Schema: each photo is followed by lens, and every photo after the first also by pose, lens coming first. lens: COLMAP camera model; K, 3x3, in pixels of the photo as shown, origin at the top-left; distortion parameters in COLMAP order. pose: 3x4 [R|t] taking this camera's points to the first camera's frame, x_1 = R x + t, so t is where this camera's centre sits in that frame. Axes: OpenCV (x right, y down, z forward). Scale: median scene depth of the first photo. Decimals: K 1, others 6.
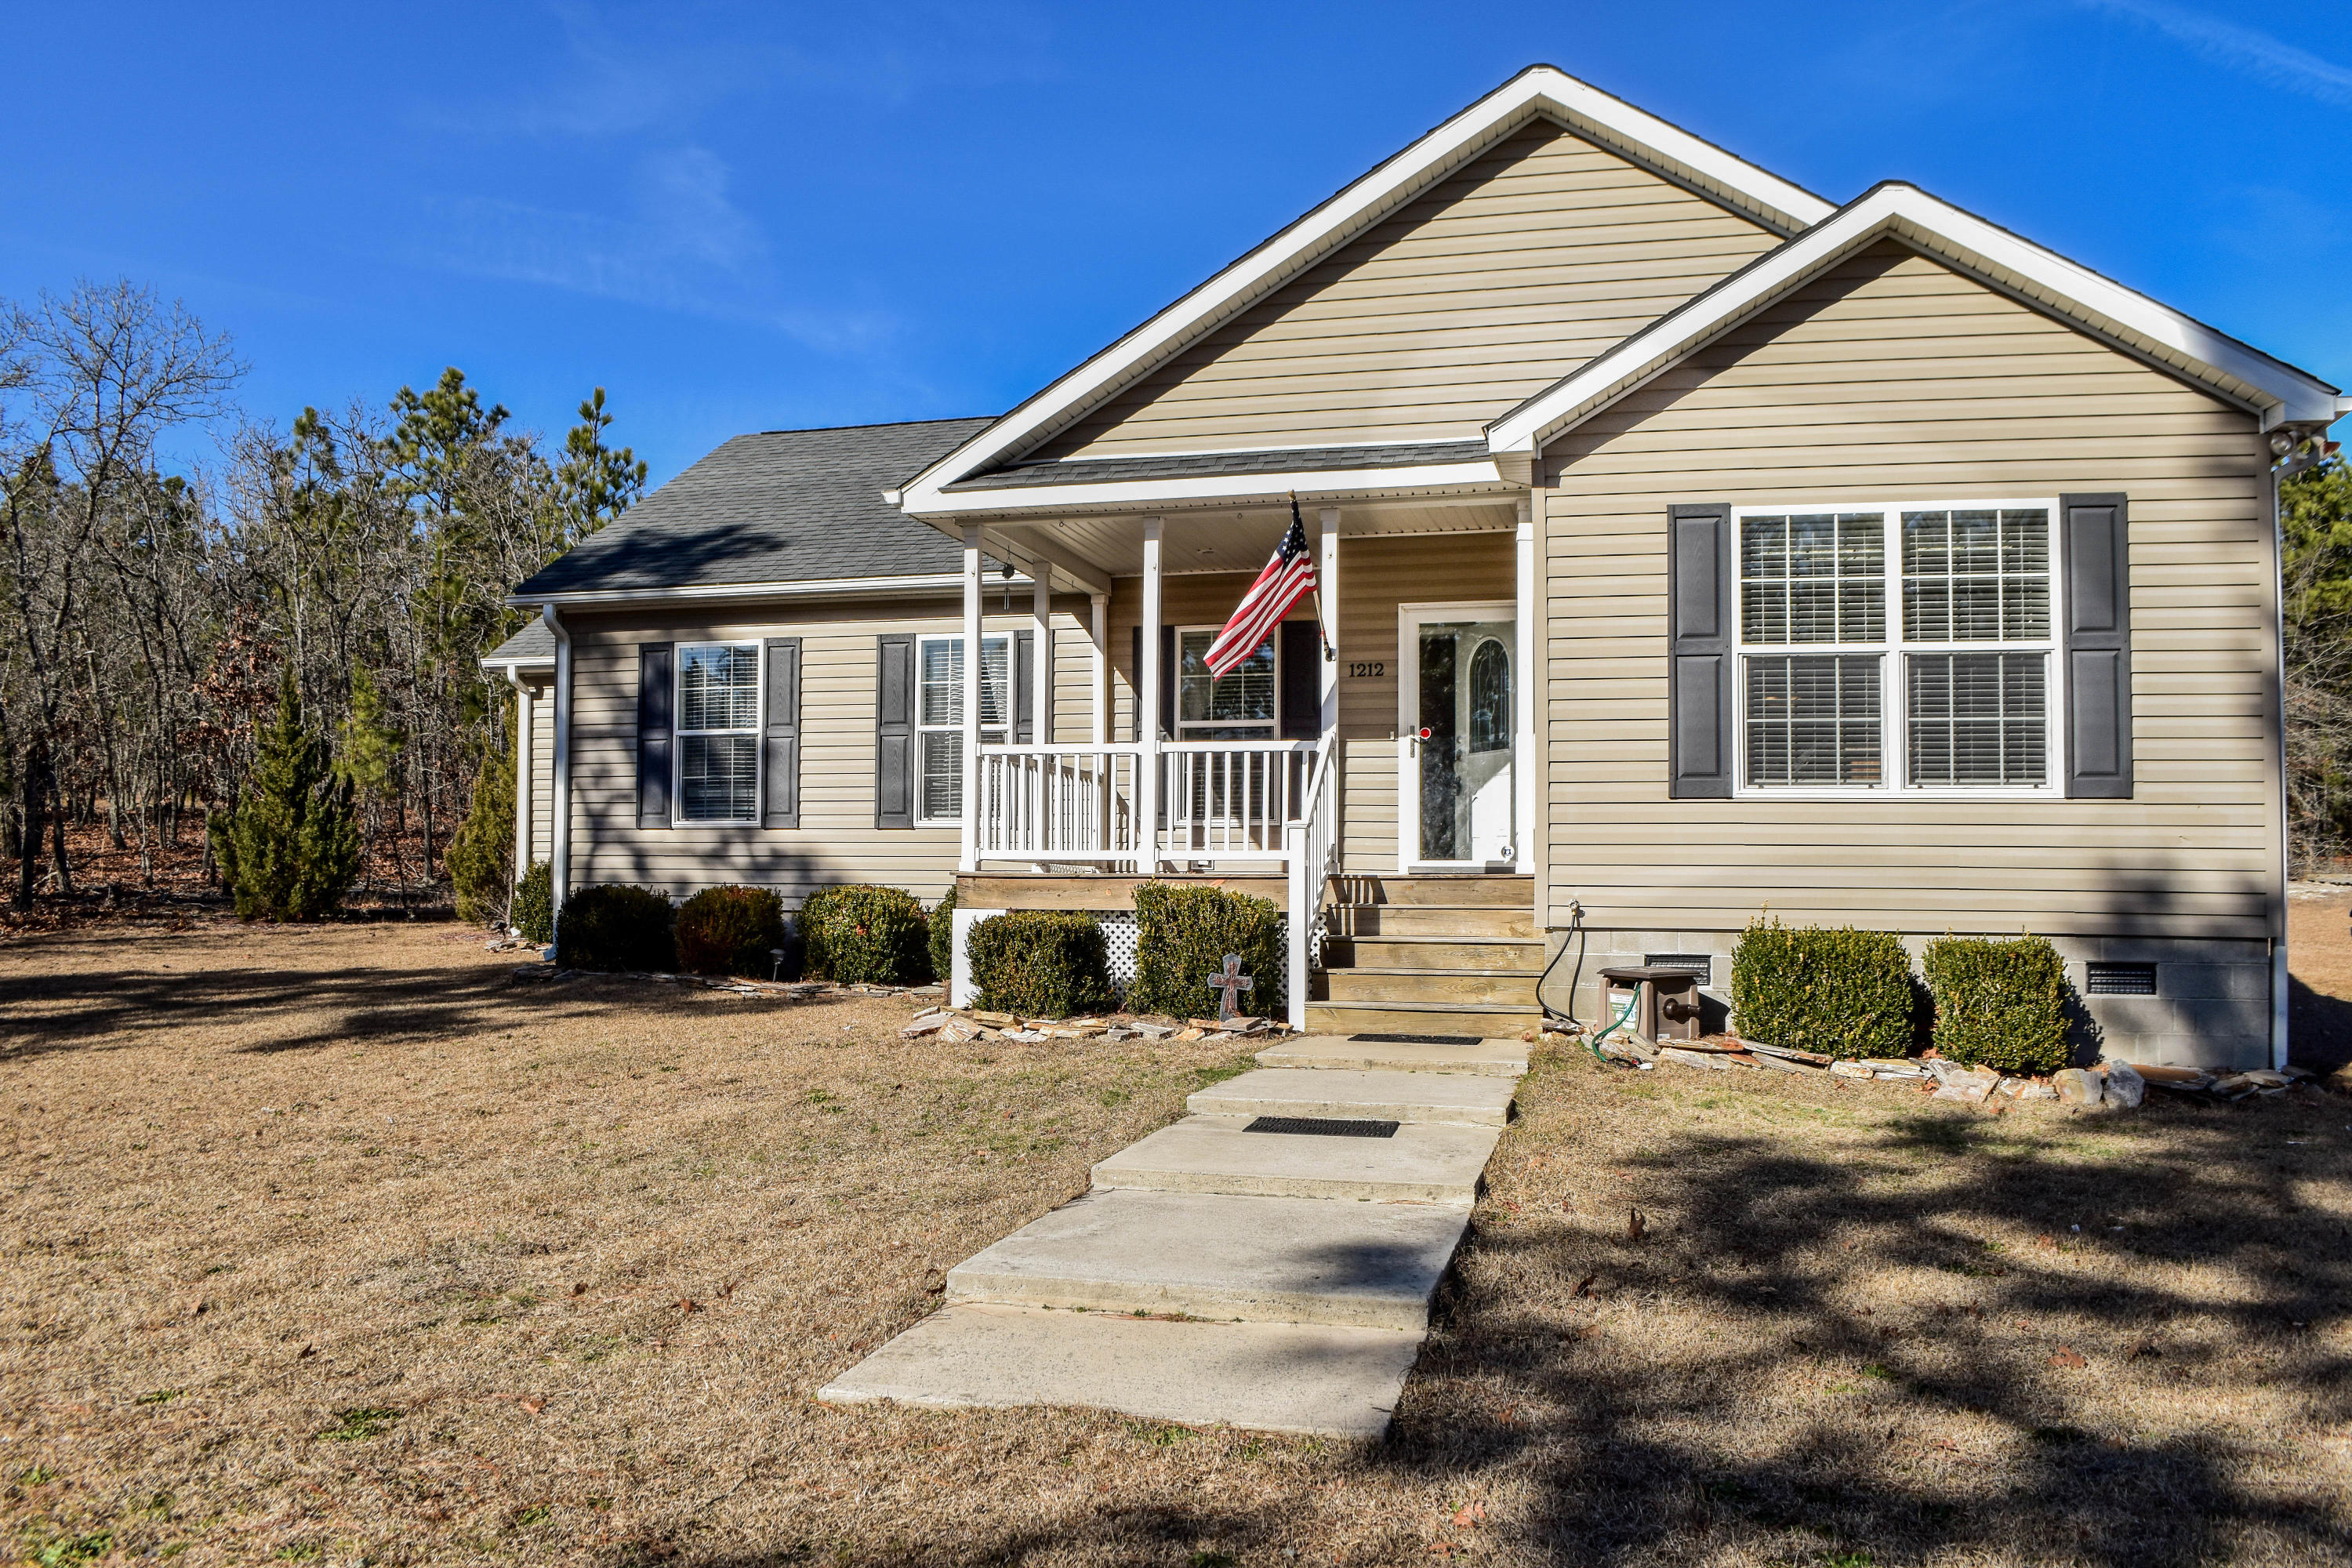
lens RADIAL K [[1838.8, 0, 1145.1], [0, 1838.8, 835.5], [0, 0, 1]] dist [-0.088191, 0.011580]
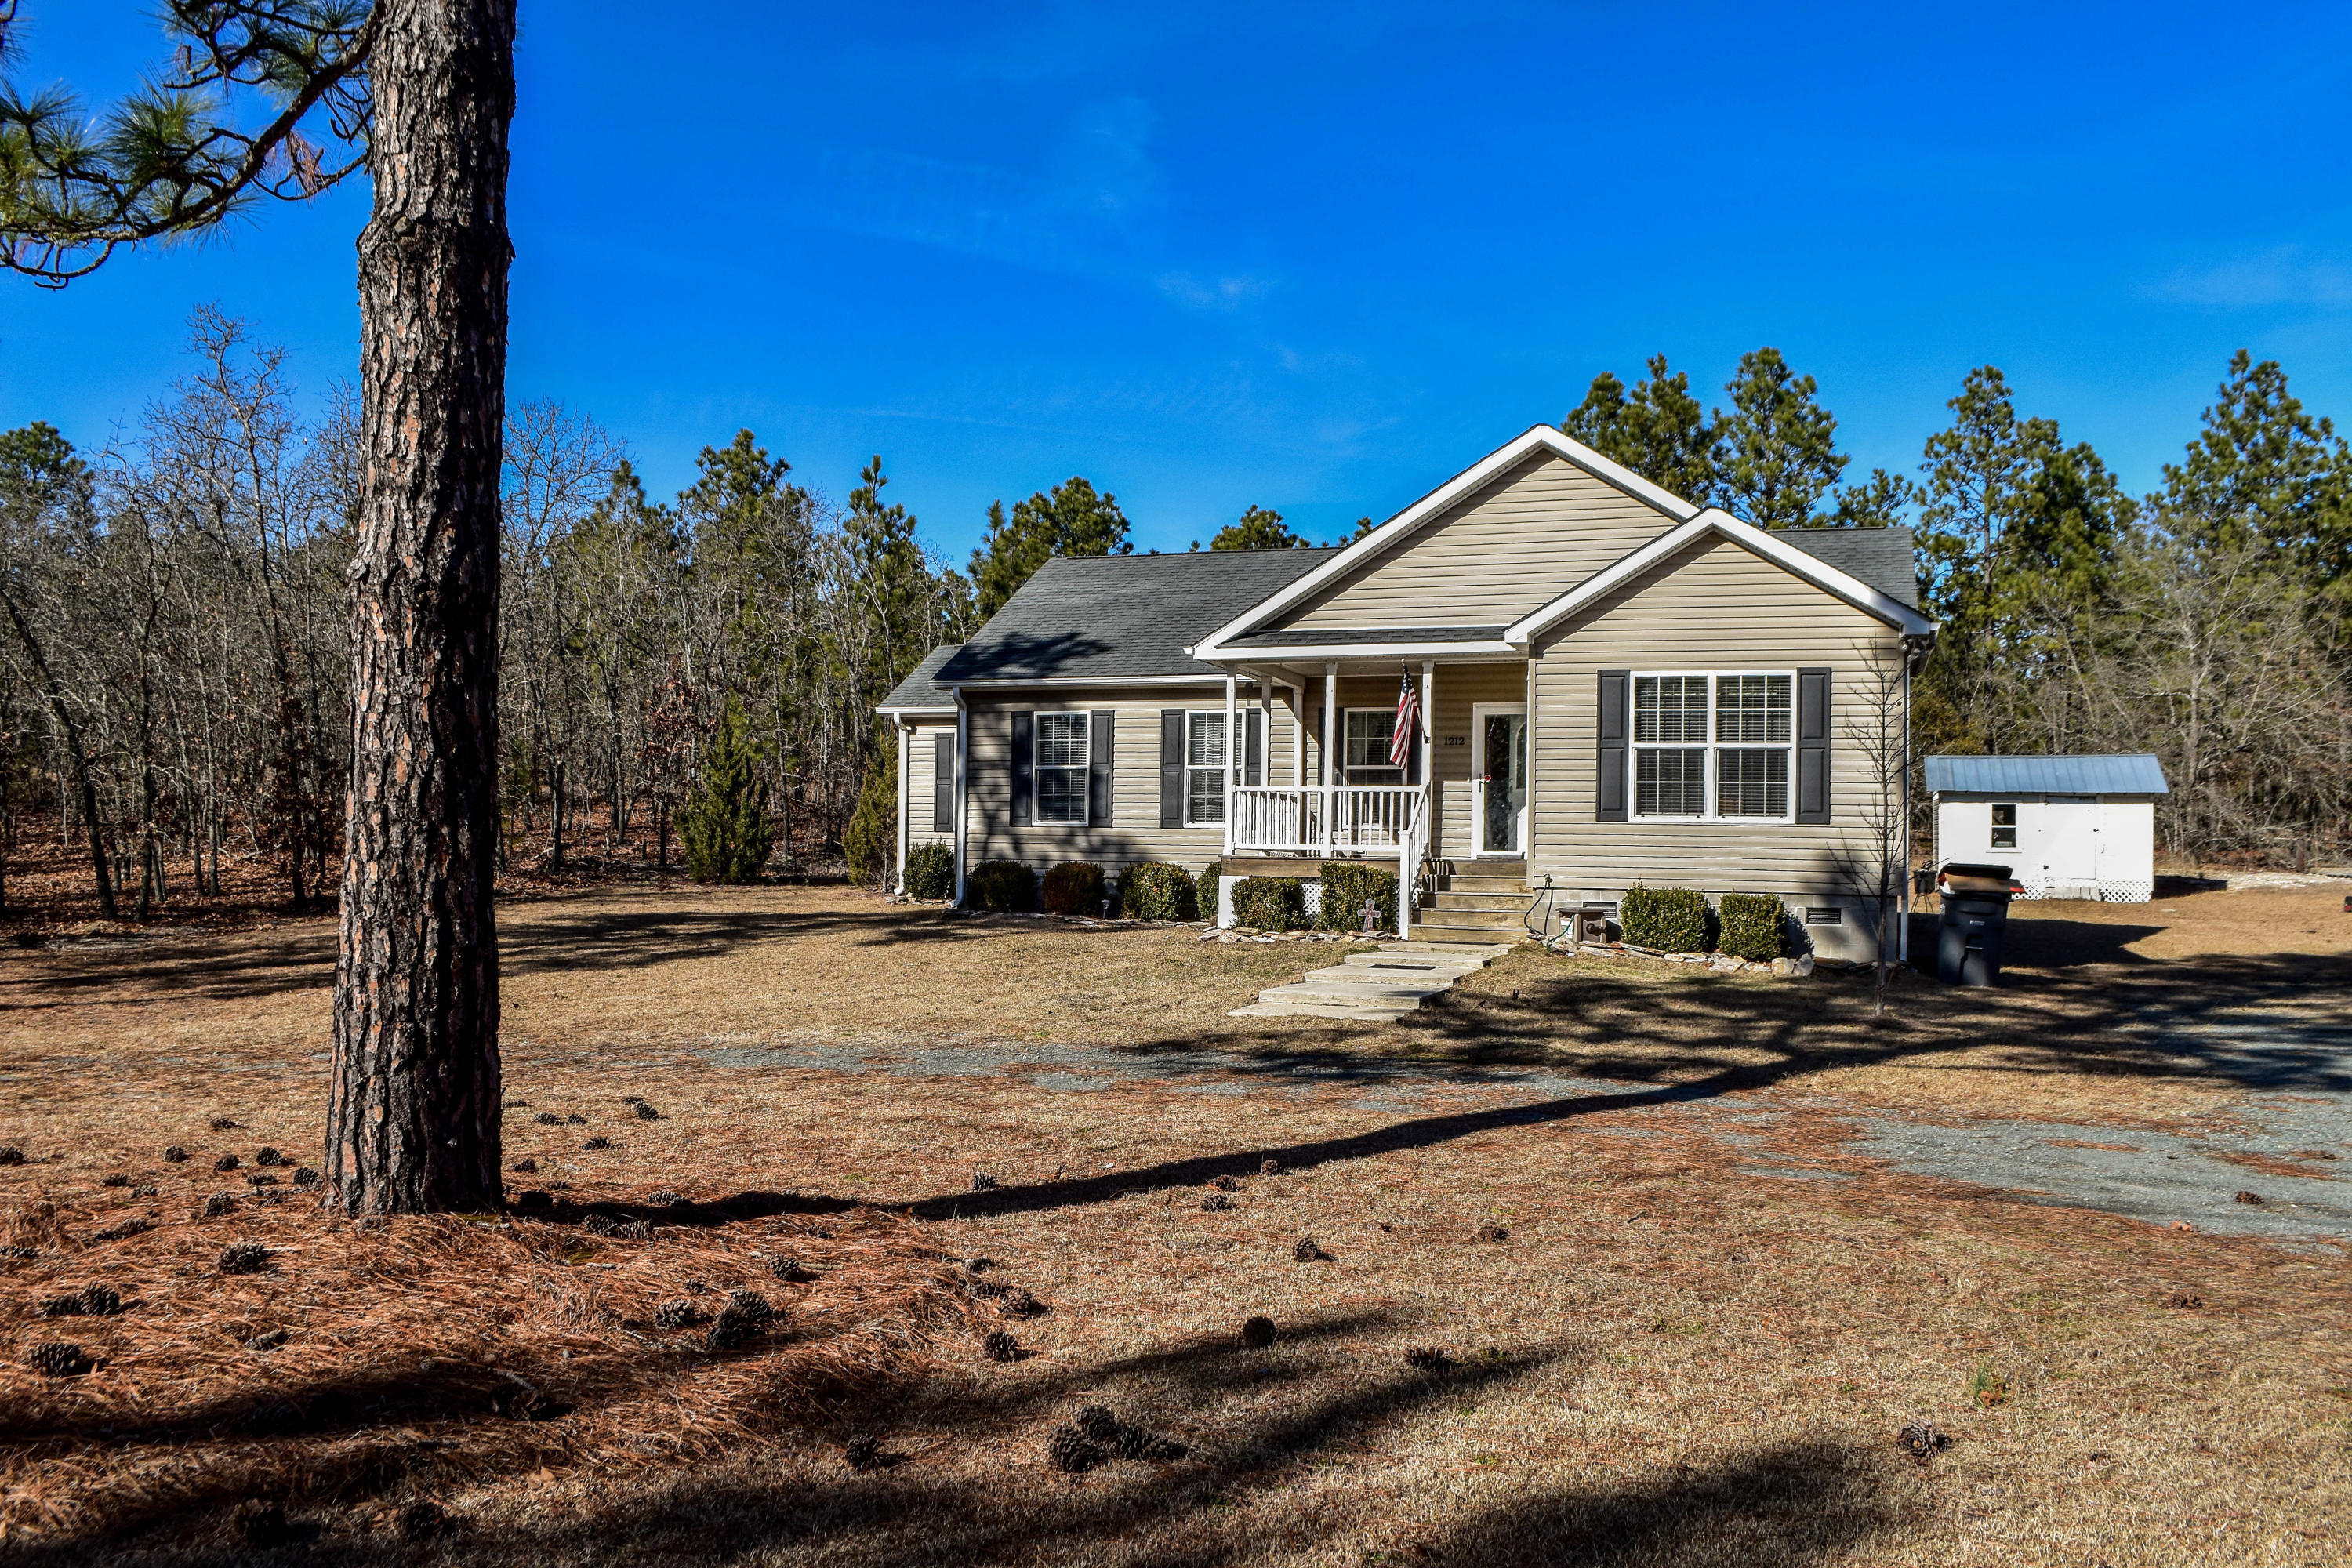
lens RADIAL K [[1927.0, 0, 1172.6], [0, 1927.0, 806.5], [0, 0, 1]] dist [-0.094060, 0.005488]
pose [[0.997069, 0.009076, -0.075968, -0.006712], [-0.009470, 0.999943, -0.004831, -0.019321], [0.075920, 0.005536, 0.997099, -0.939946]]
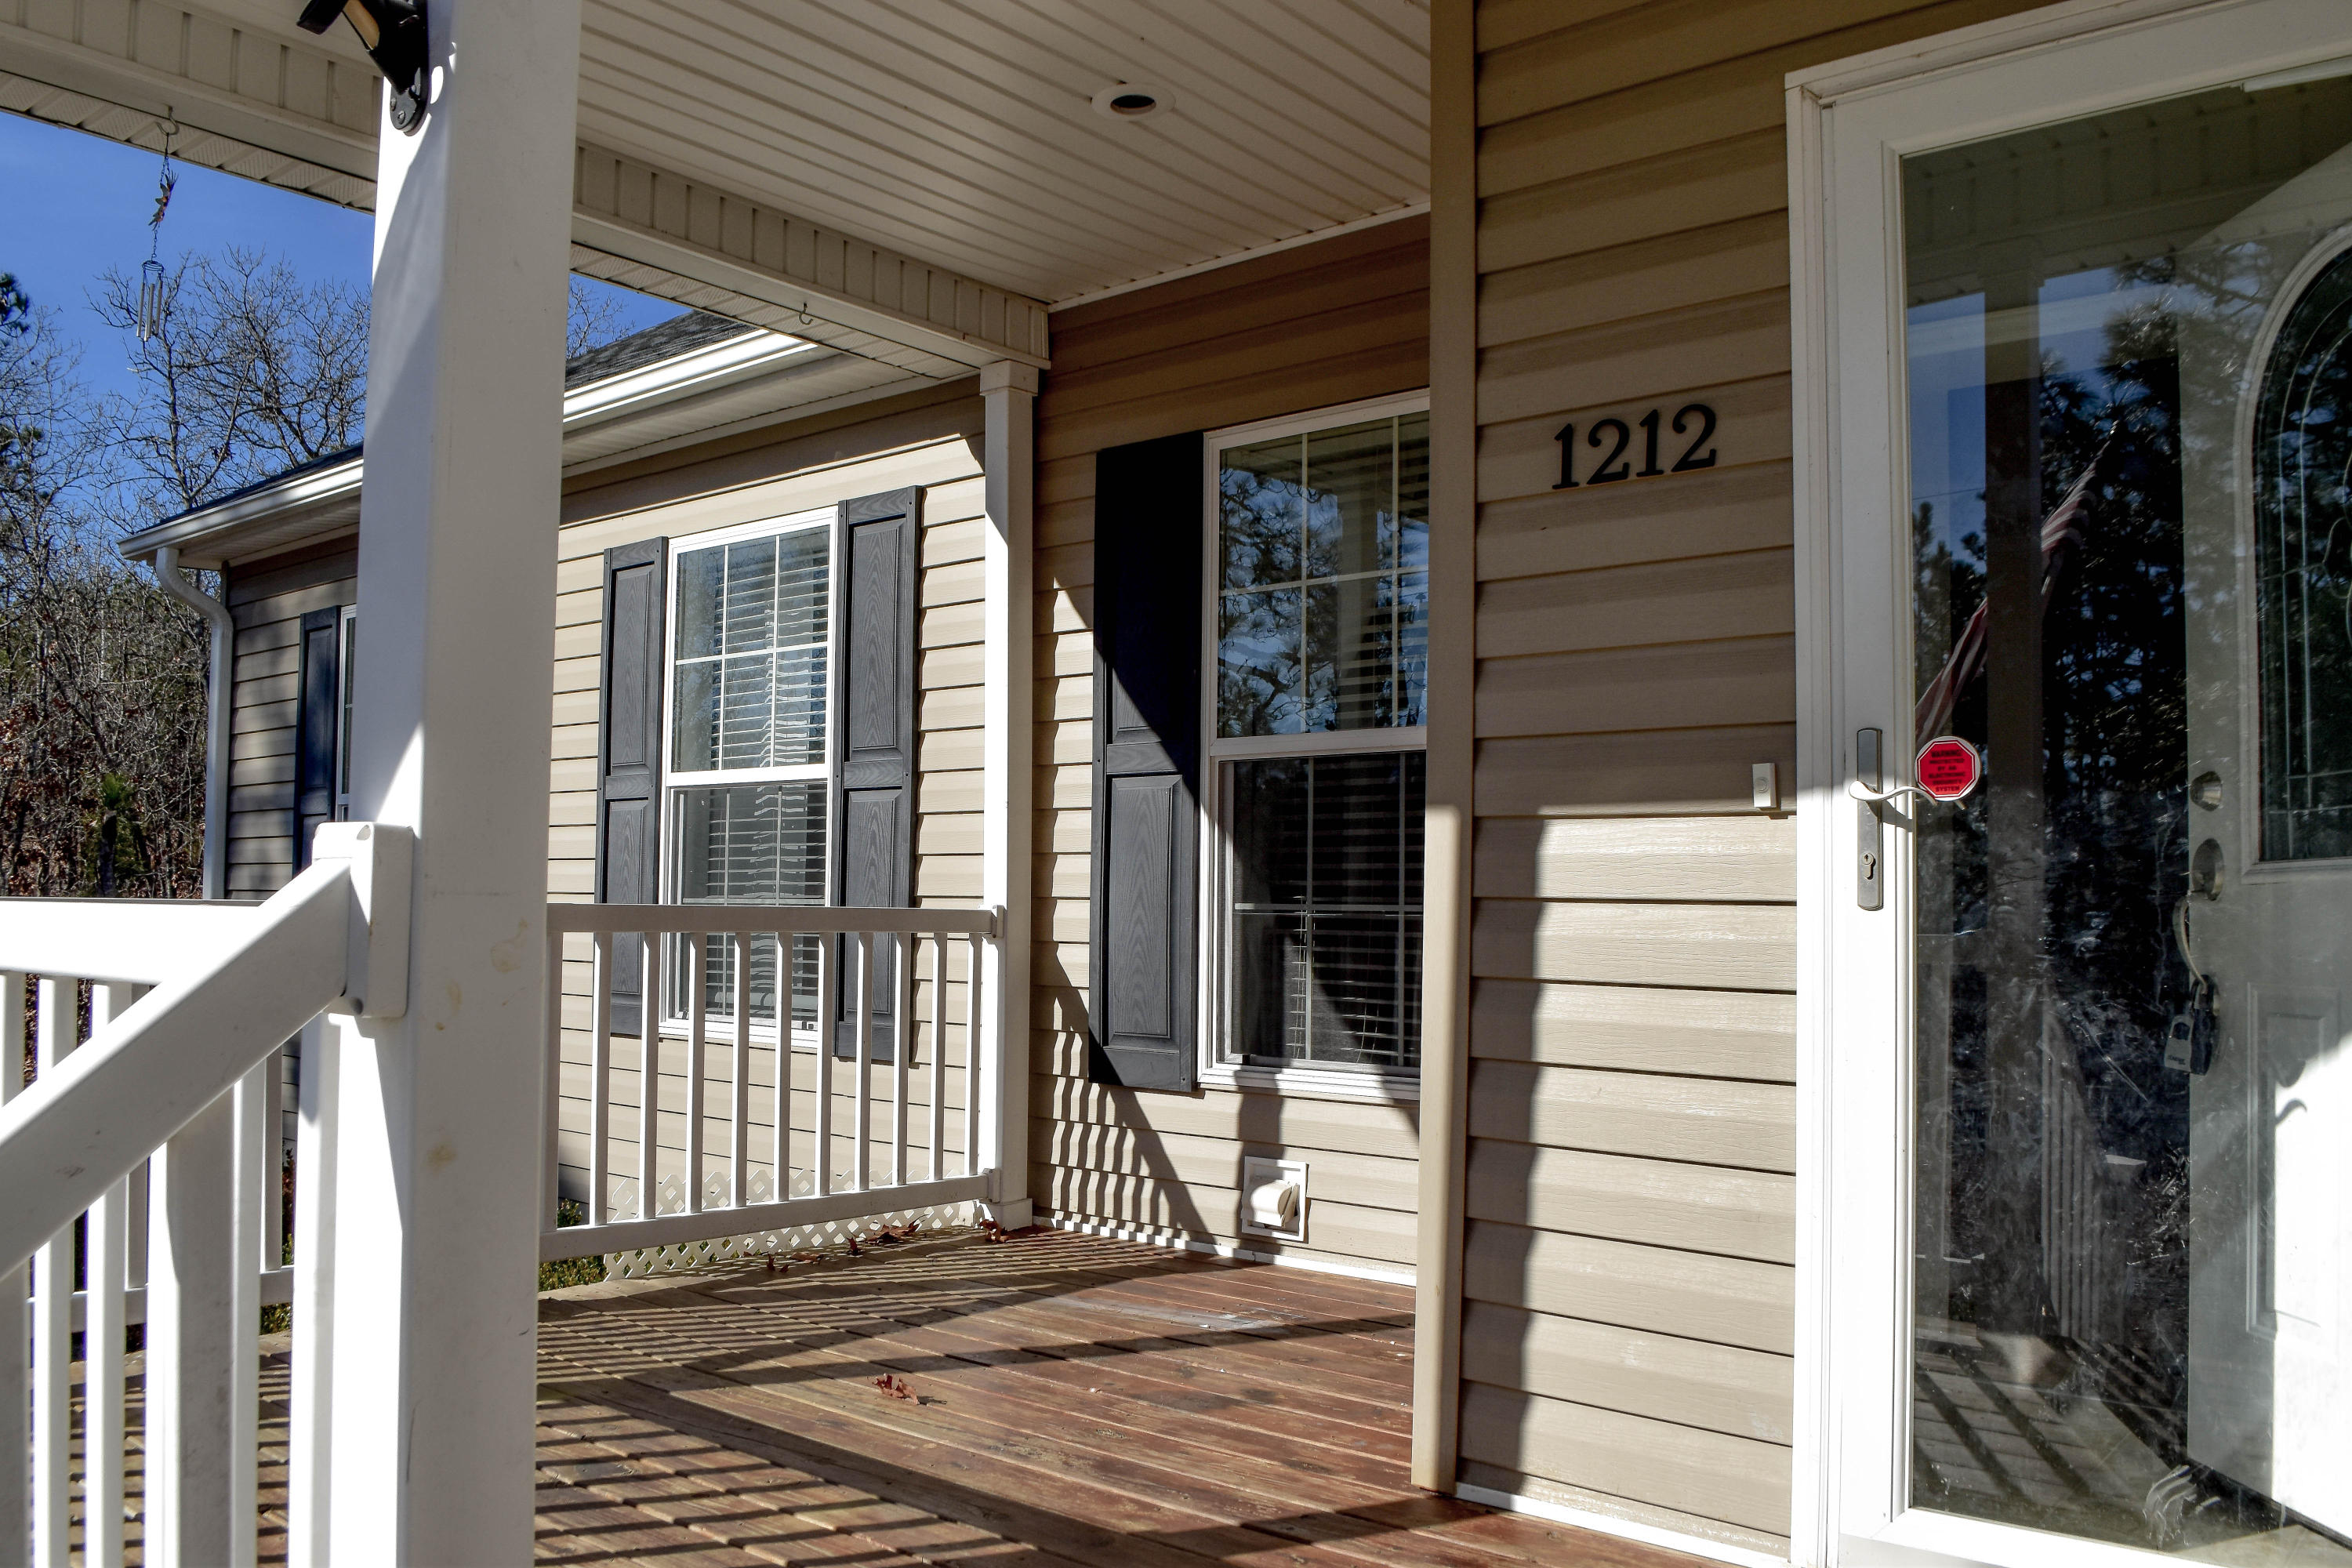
lens RADIAL K [[1838.8, 0, 1145.1], [0, 1838.8, 835.5], [0, 0, 1]] dist [-0.088191, 0.011580]
pose [[0.910016, -0.010591, -0.414439, 0.171186], [0.003772, 0.999844, -0.017269, -0.051879], [0.414557, 0.014152, 0.909913, 0.903420]]
